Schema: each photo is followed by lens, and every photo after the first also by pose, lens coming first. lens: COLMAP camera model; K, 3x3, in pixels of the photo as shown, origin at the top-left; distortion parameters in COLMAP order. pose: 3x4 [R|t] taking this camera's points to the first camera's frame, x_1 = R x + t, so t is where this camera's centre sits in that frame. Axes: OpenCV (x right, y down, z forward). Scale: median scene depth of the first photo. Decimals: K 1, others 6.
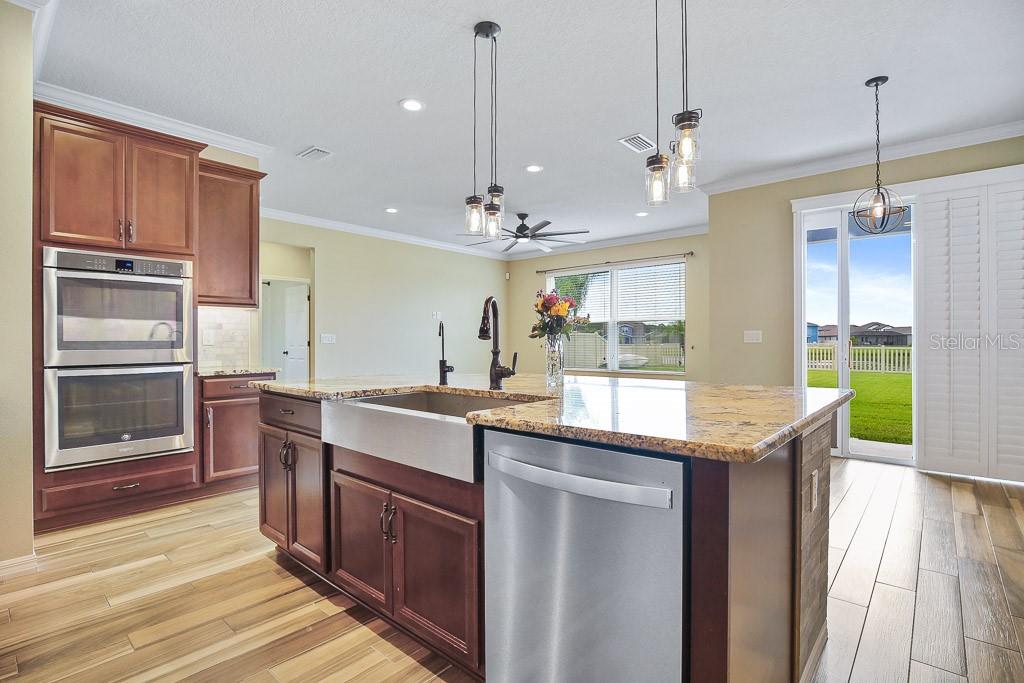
lens RADIAL K [[494.2, 0, 511.9], [0, 494.2, 338.1], [0, 0, 1]] dist [-0.027932, 0.003003]
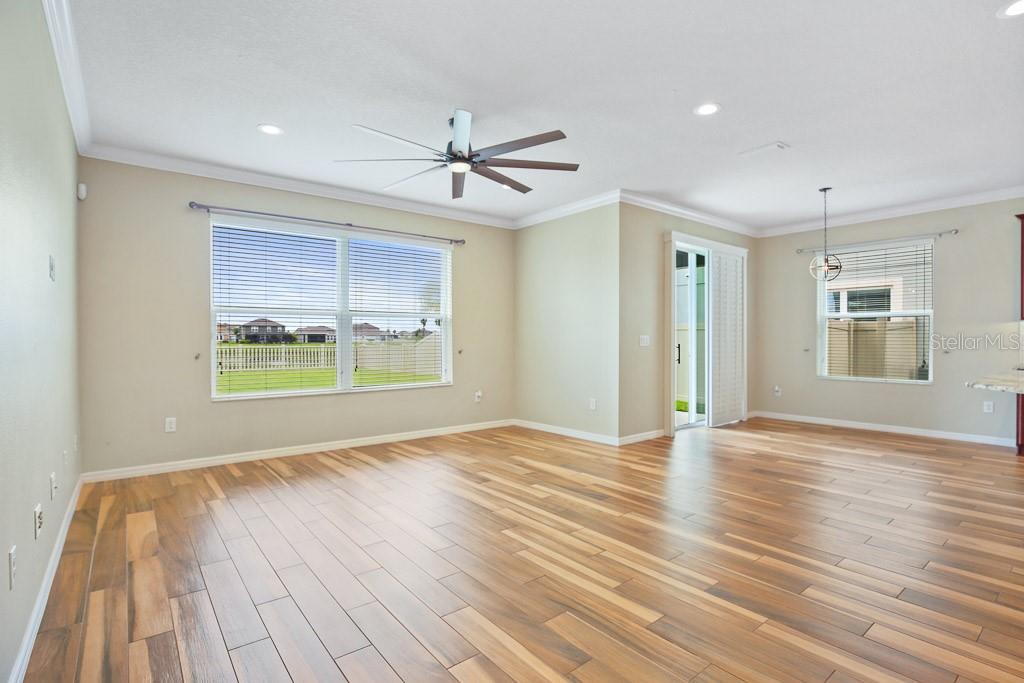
lens RADIAL K [[494.2, 0, 516.3], [0, 494.2, 345.4], [0, 0, 1]] dist [-0.027932, 0.003003]
pose [[0.156084, -0.005469, 0.987729, -1.001223], [-0.008272, 0.999942, 0.006844, 0.003560], [-0.987709, -0.009239, 0.156029, 1.678400]]
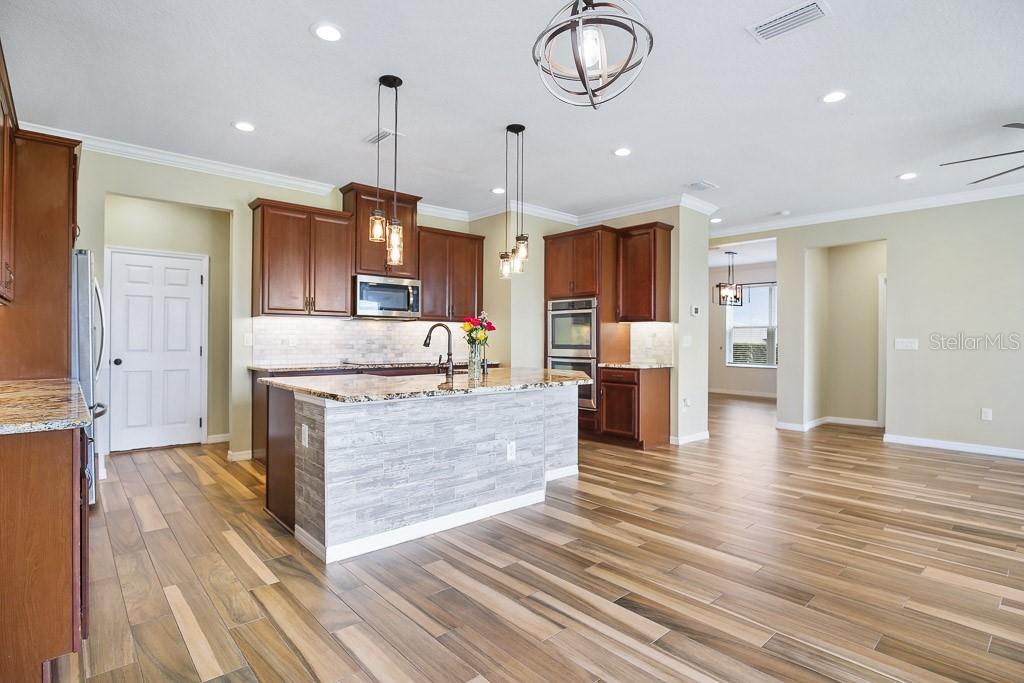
lens RADIAL K [[510.3, 0, 512.1], [0, 510.3, 339.6], [0, 0, 1]] dist [-0.025393, 0.000927]
pose [[-0.113761, 0.003506, -0.993502, 1.127292], [0.001173, 0.999994, 0.003395, -0.019978], [0.993507, -0.000779, -0.113765, 0.922858]]
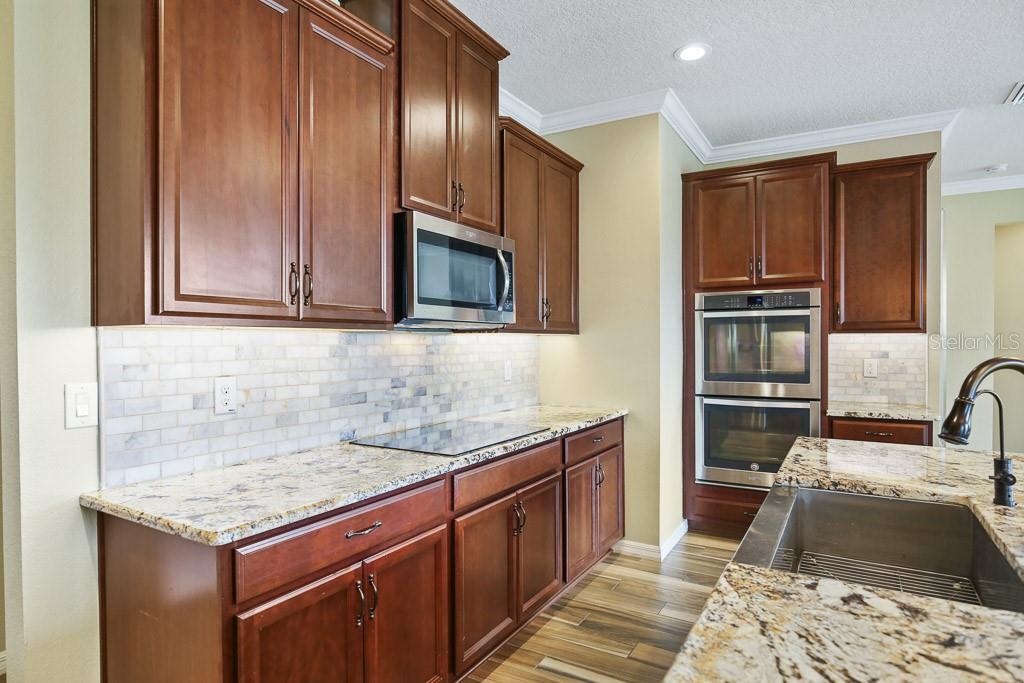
lens RADIAL K [[565.8, 0, 510.5], [0, 565.8, 347.1], [0, 0, 1]] dist [-0.011592, -0.001907]
pose [[0.193280, 0.010096, -0.981092, 0.260025], [0.009108, 0.999886, 0.012083, -0.066101], [0.981101, -0.011271, 0.193166, 0.239195]]
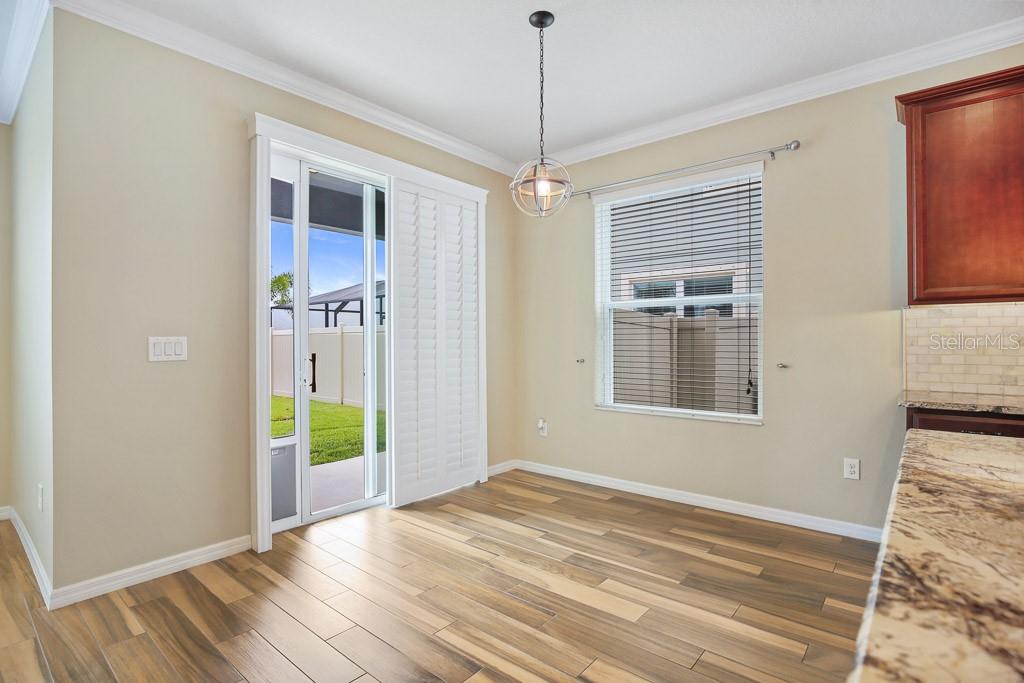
lens RADIAL K [[494.2, 0, 516.5], [0, 494.2, 344.8], [0, 0, 1]] dist [-0.027932, 0.003003]
pose [[-0.036062, -0.003165, 0.999345, -0.017732], [-0.005310, 0.999981, 0.002975, -0.015666], [-0.999335, -0.005199, -0.036078, 1.003817]]
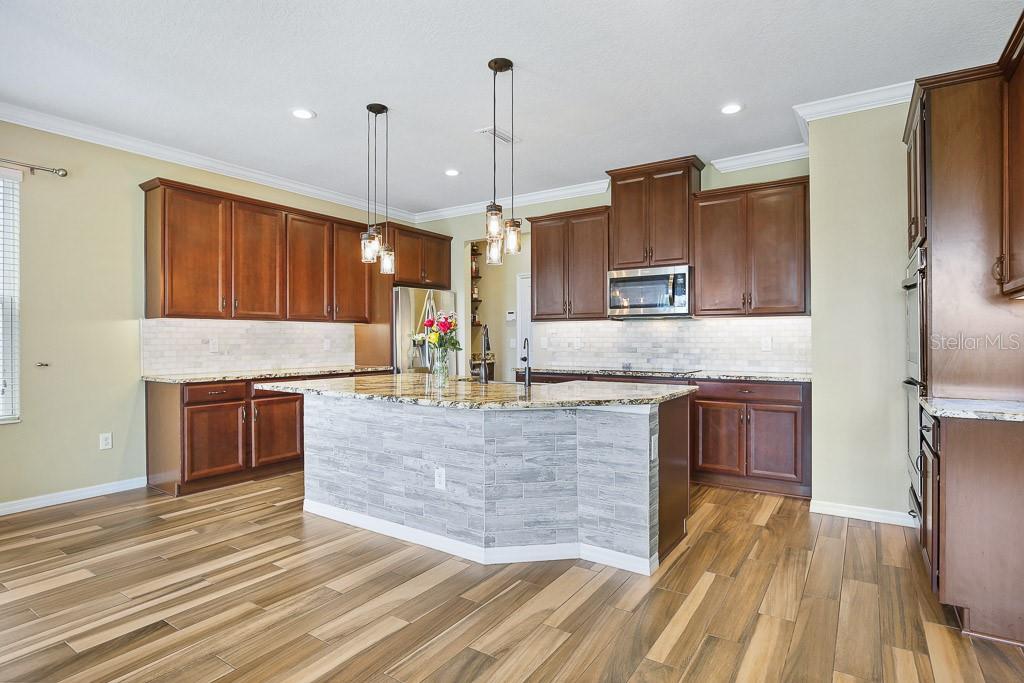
lens RADIAL K [[528.4, 0, 513.6], [0, 528.4, 341.4], [0, 0, 1]] dist [-0.017067, 0.003736]
pose [[-0.990272, 0.005016, -0.139052, 0.069243], [0.005377, 0.999983, -0.002219, -0.016427], [0.139039, -0.002945, -0.990283, 1.715455]]
